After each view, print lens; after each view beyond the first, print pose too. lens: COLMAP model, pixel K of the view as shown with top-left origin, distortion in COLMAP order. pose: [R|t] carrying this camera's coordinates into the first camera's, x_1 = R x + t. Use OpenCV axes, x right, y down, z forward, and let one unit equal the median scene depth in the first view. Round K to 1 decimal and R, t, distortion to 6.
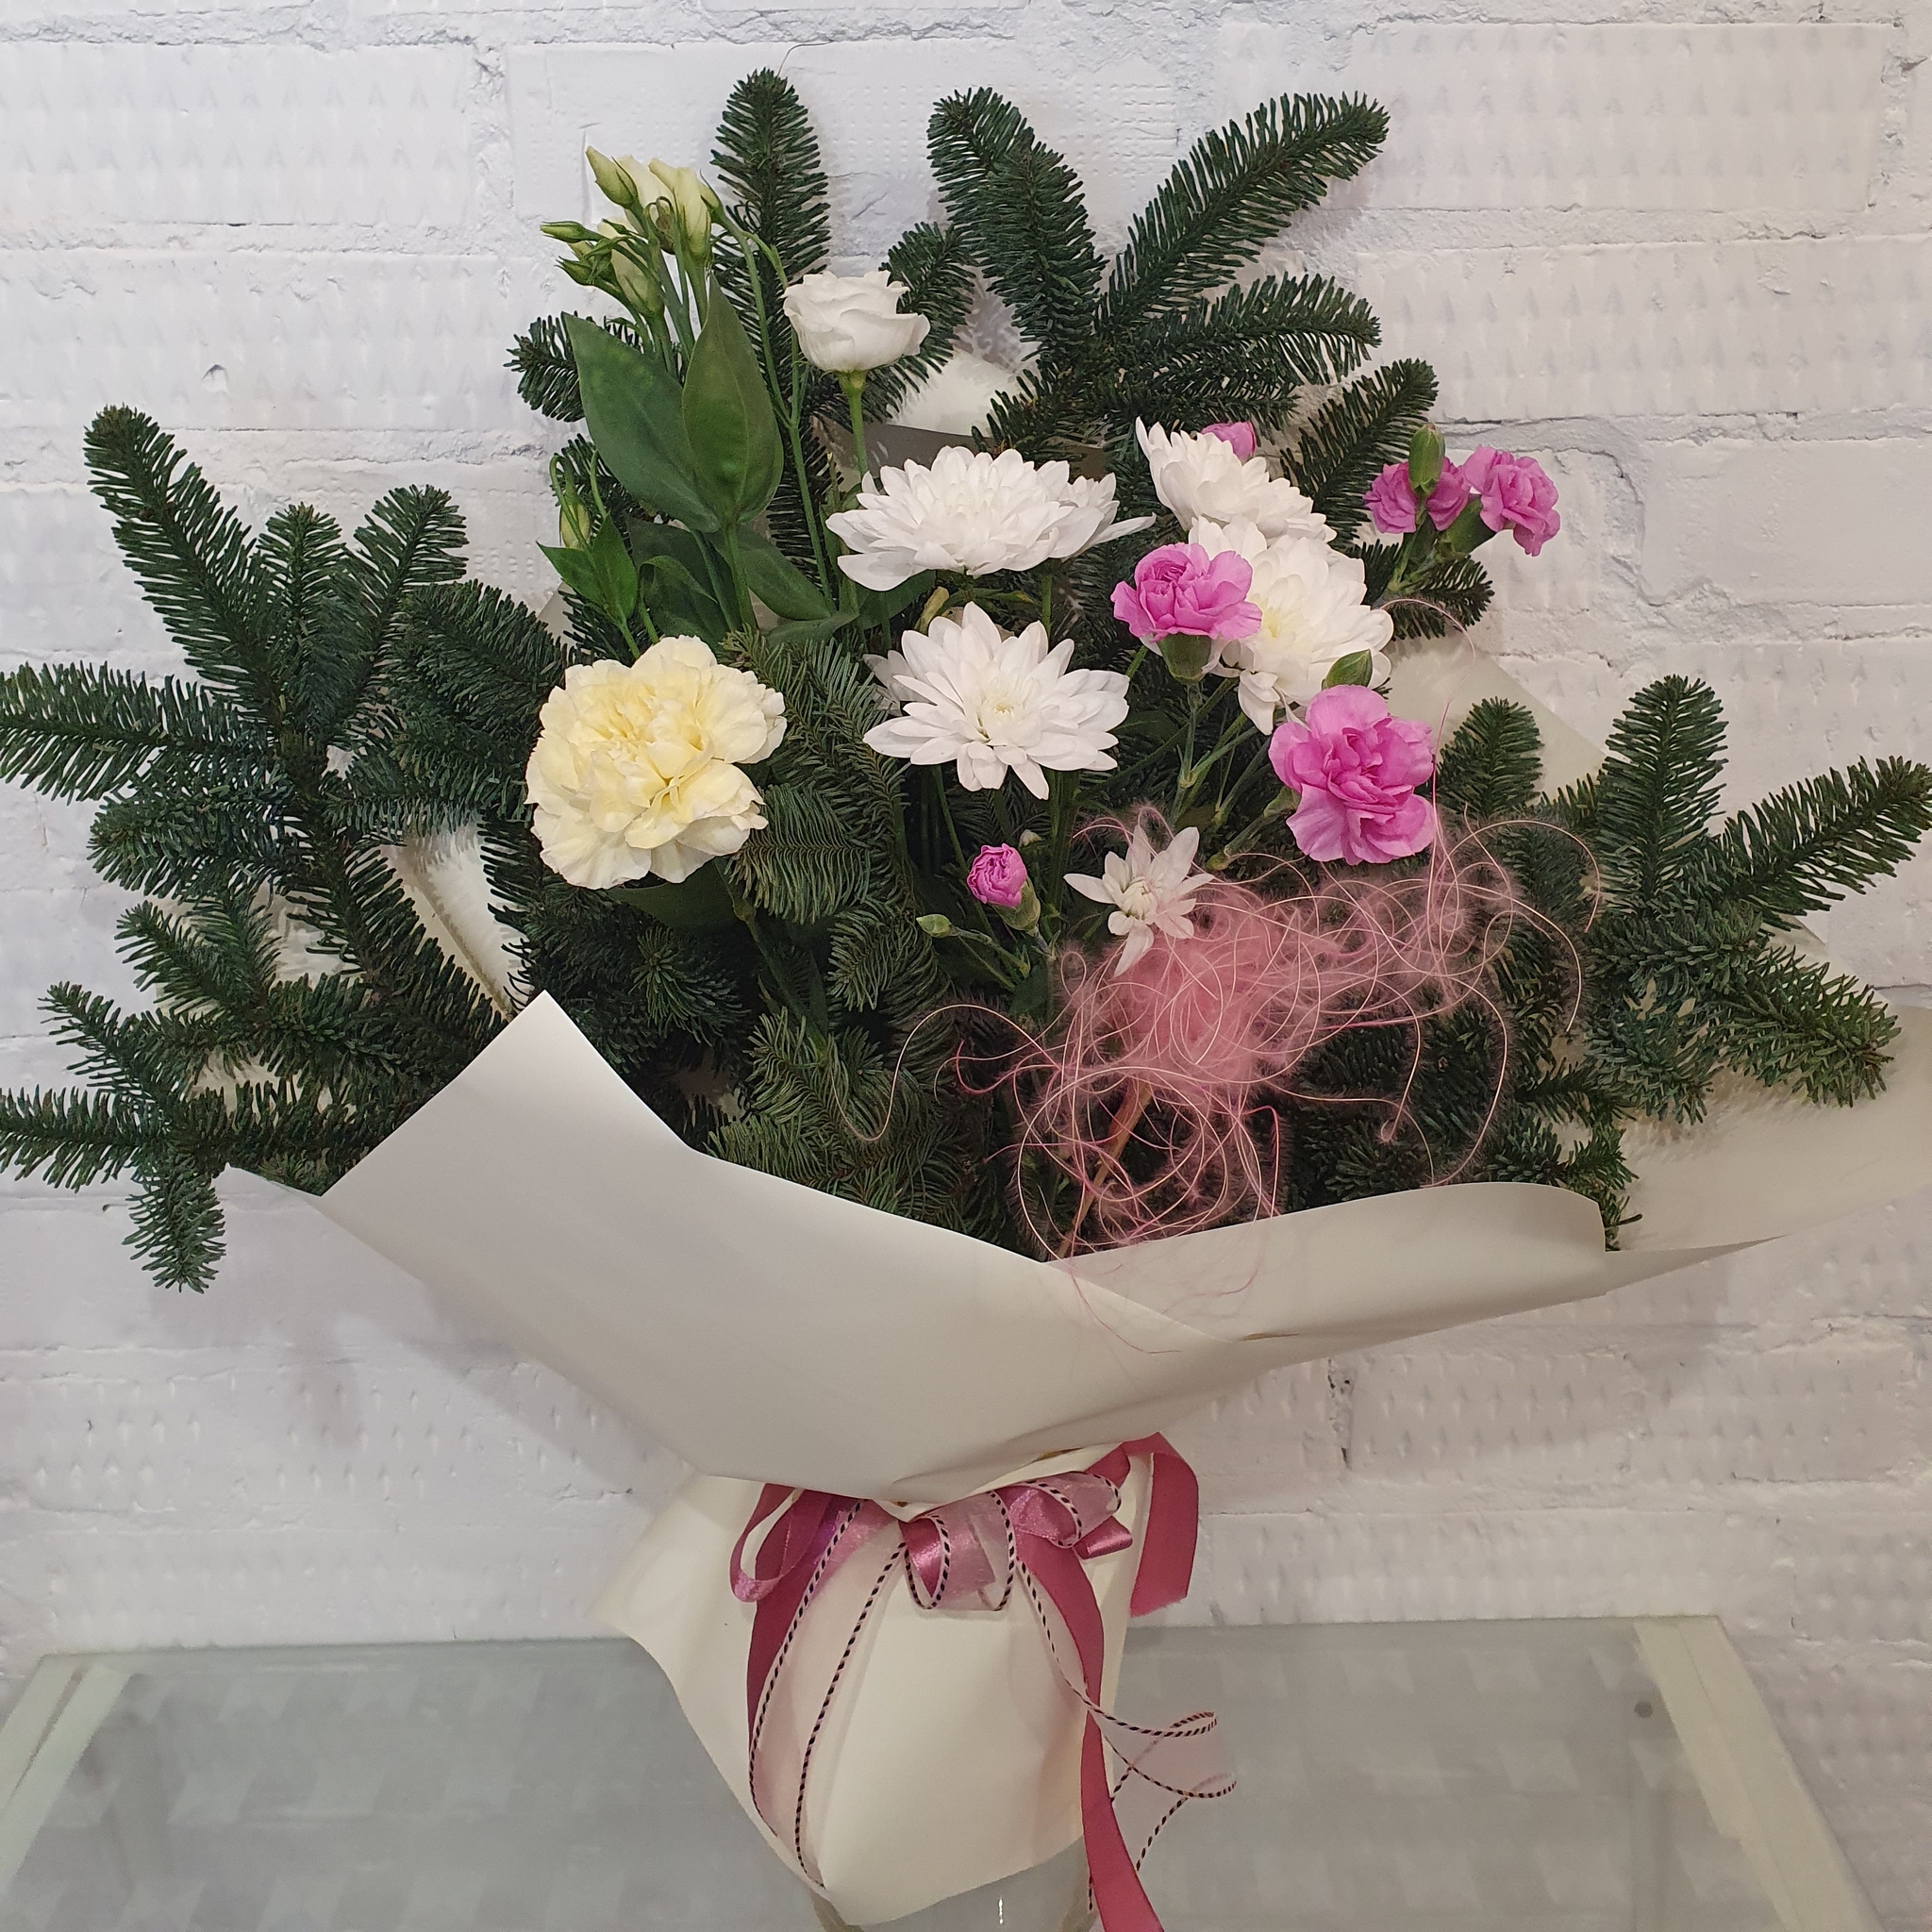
lens RADIAL K [[2014.0, 0, 950.0], [0, 2014.0, 687.6], [0, 0, 1]] dist [0.002058, 0.000000]
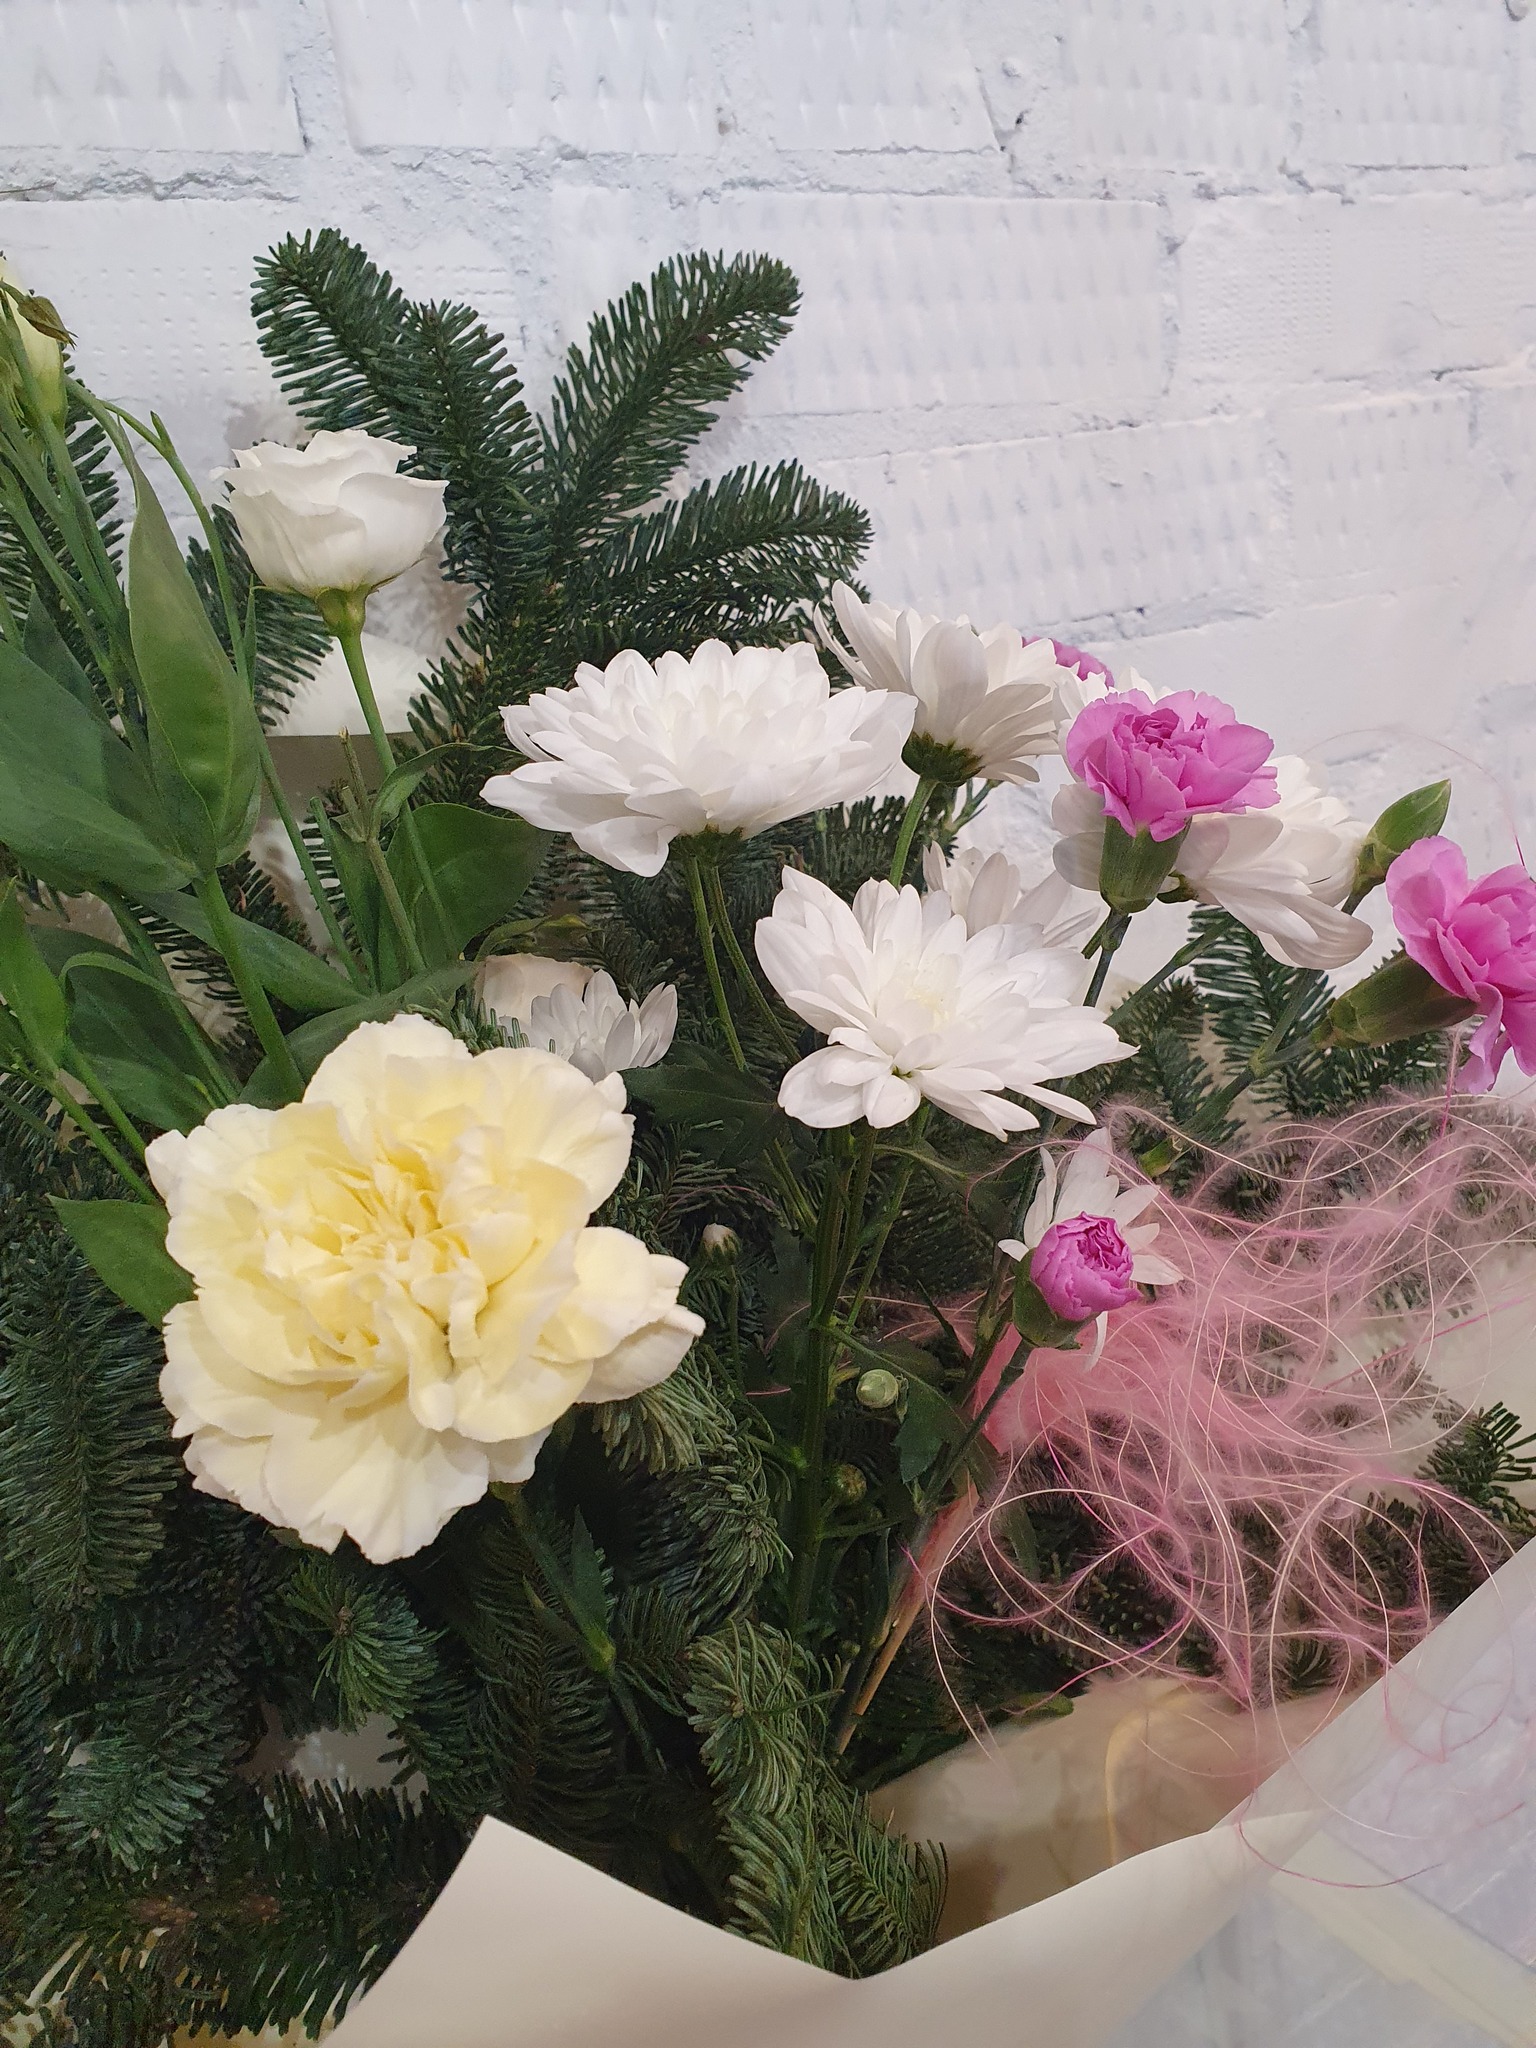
lens RADIAL K [[1610.9, 0, 764.9], [0, 1610.9, 1044.0], [0, 0, 1]] dist [-0.013189, 0.035901]
pose [[0.835316, -0.239228, 0.494992, -0.187958], [0.252627, 0.966699, 0.040885, -0.008346], [-0.488290, 0.090897, 0.867935, 0.436672]]
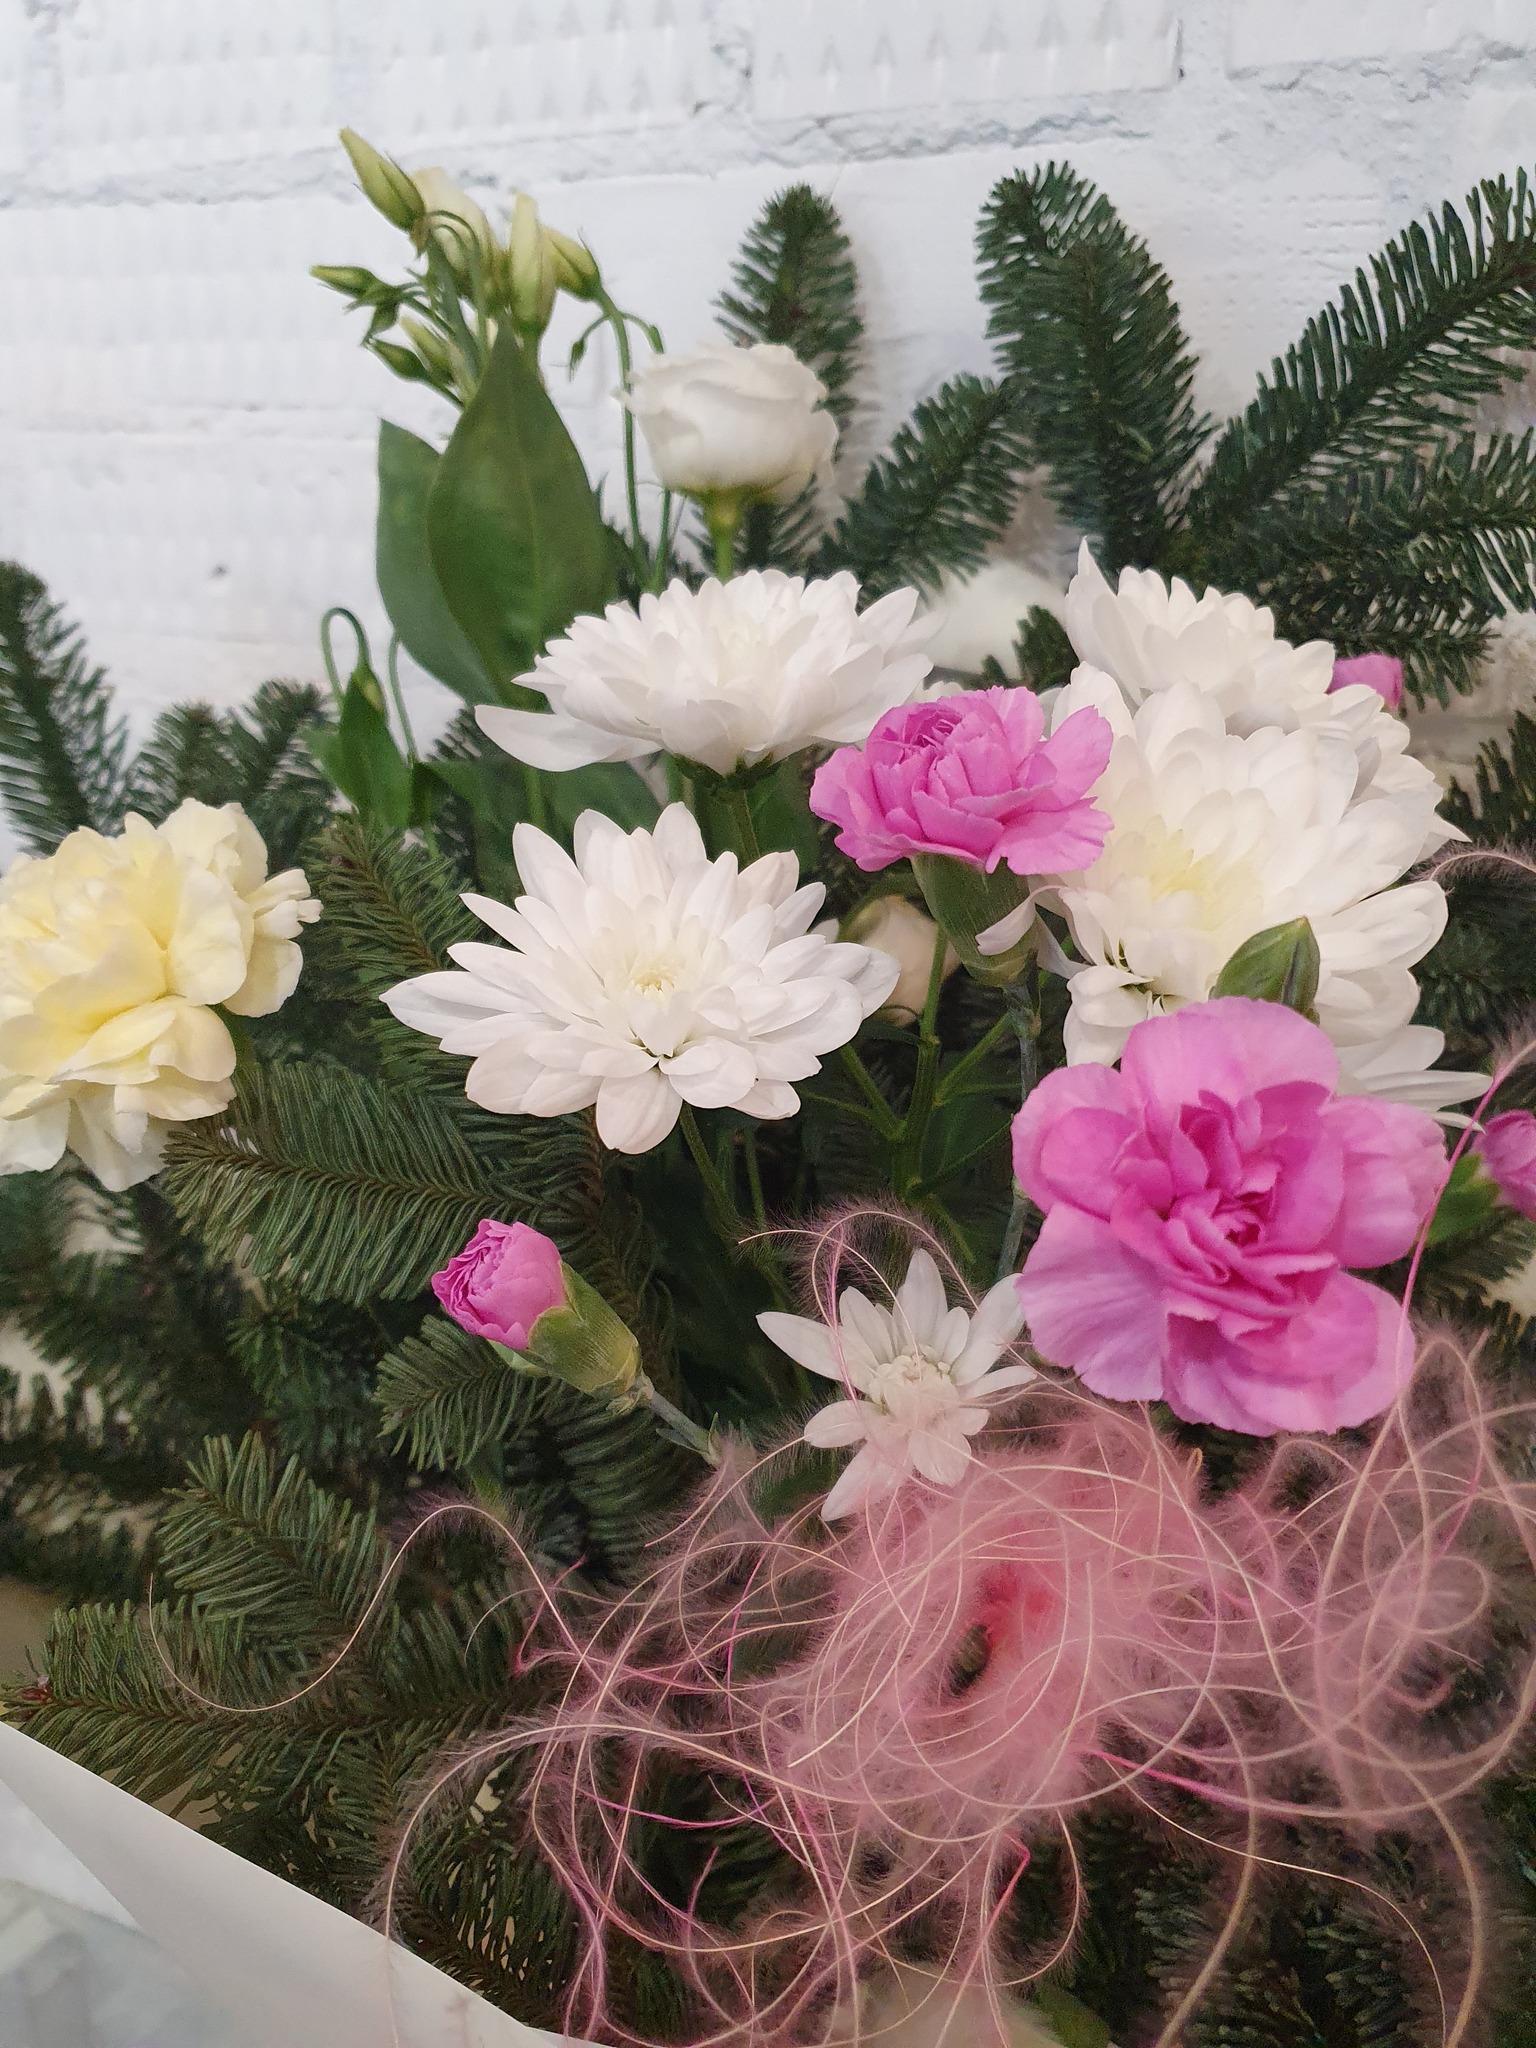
lens RADIAL K [[1610.9, 0, 751.7], [0, 1610.9, 1029.3], [0, 0, 1]] dist [-0.013189, 0.035901]
pose [[0.920751, 0.143524, -0.362793, 0.152510], [-0.158839, 0.987225, -0.012569, 0.017495], [0.356354, 0.069199, 0.931785, 0.440582]]
